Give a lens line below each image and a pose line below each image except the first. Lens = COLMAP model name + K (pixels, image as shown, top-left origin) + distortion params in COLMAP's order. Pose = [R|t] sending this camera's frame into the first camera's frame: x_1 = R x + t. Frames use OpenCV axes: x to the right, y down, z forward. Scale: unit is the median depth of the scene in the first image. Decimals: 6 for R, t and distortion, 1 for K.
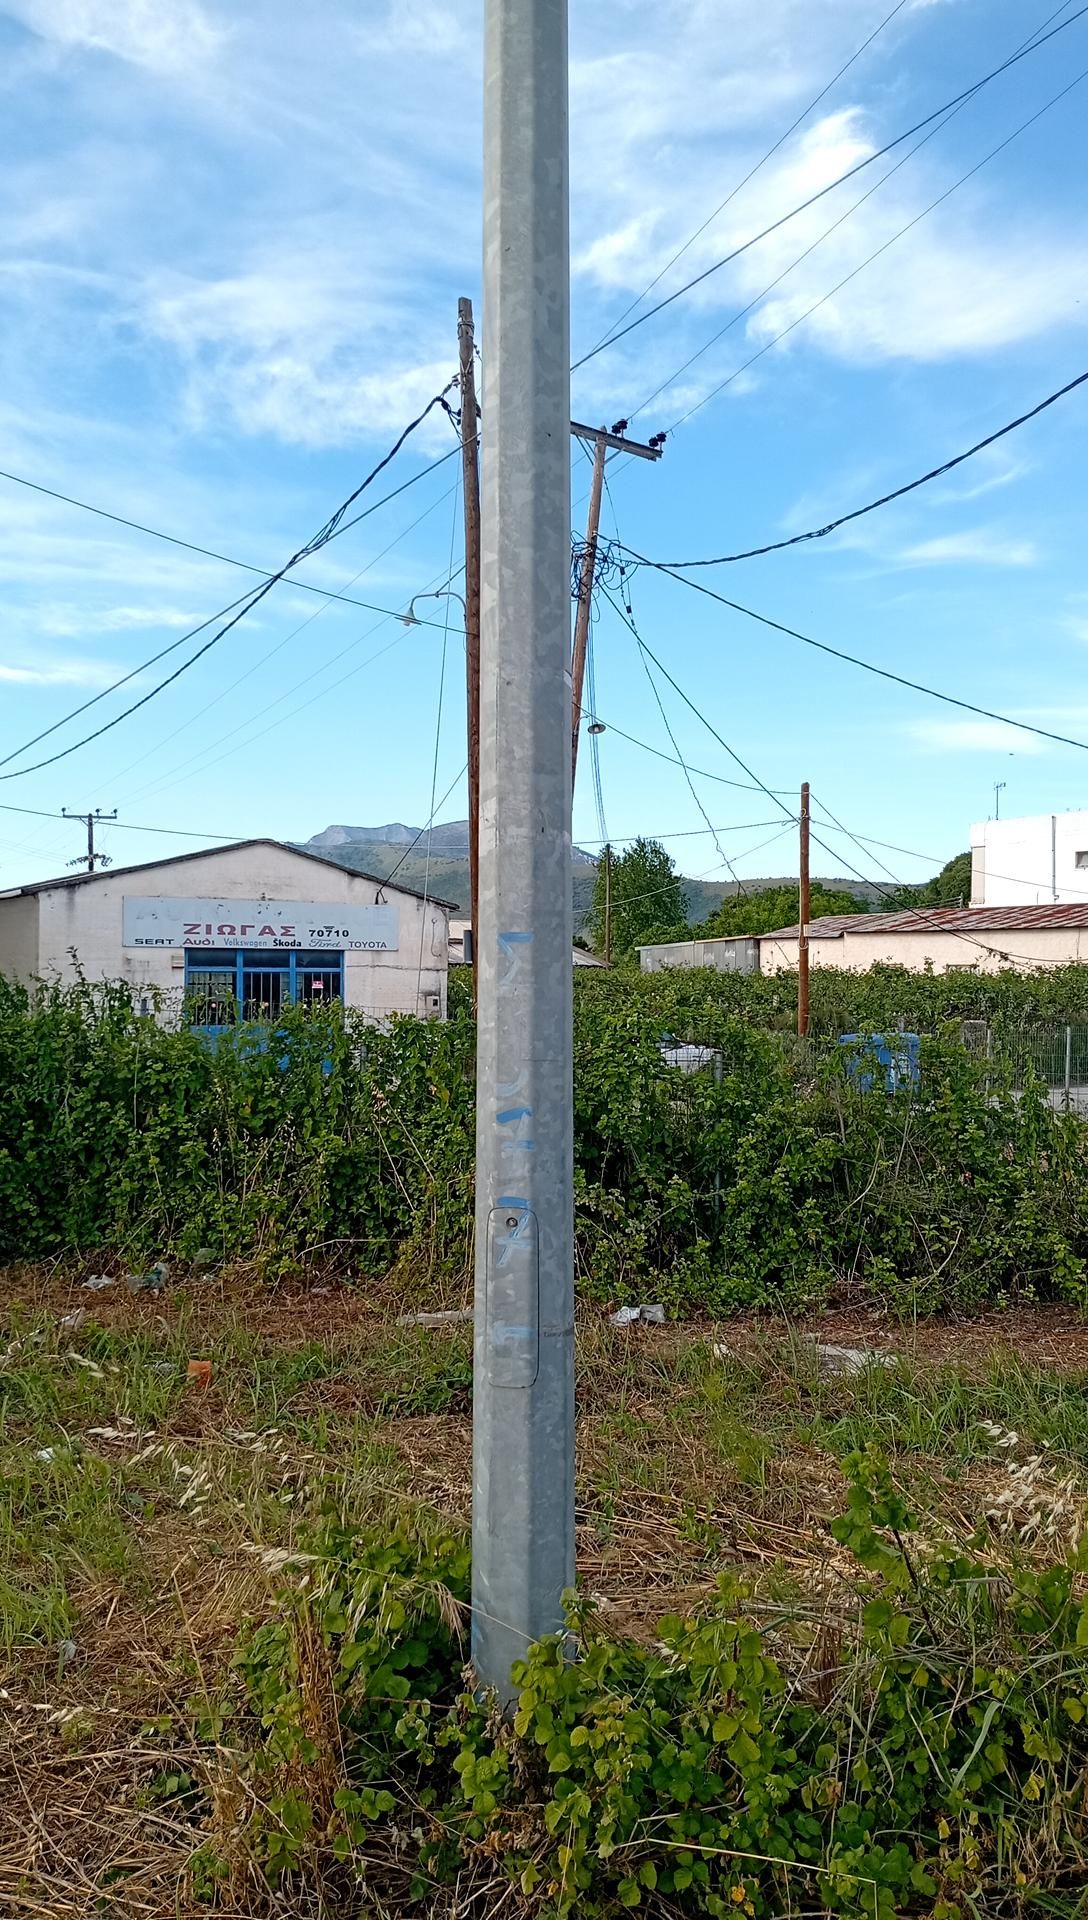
lens RADIAL K [[1457.0, 0, 544.0], [0, 1457.0, 960.0], [0, 0, 1]] dist [0.103278, -0.288868]
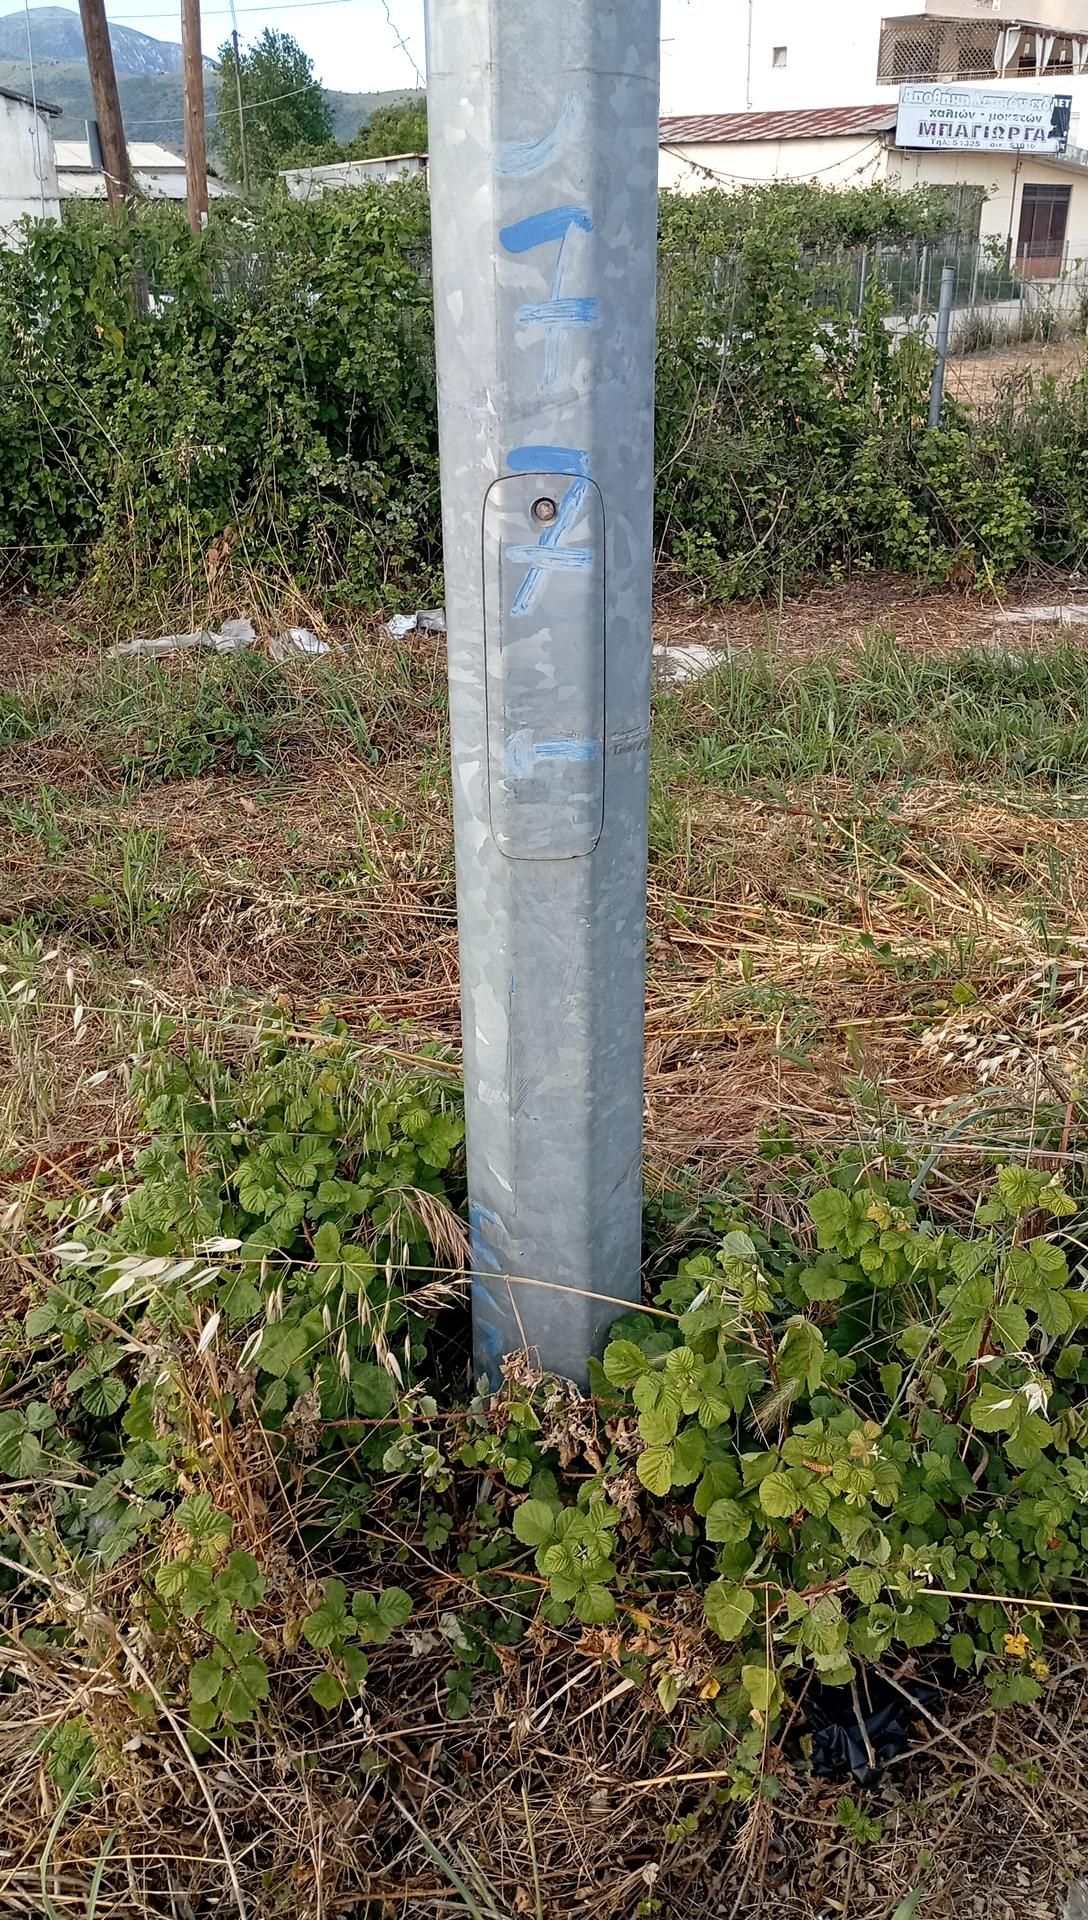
lens RADIAL K [[1455.8, 0, 549.7], [0, 1455.8, 957.5], [0, 0, 1]] dist [0.111452, -0.229808]
pose [[0.973756, -0.114754, 0.196545, -0.041769], [0.011626, 0.887535, 0.460594, 0.033593], [-0.227296, -0.446221, 0.865577, 0.195149]]
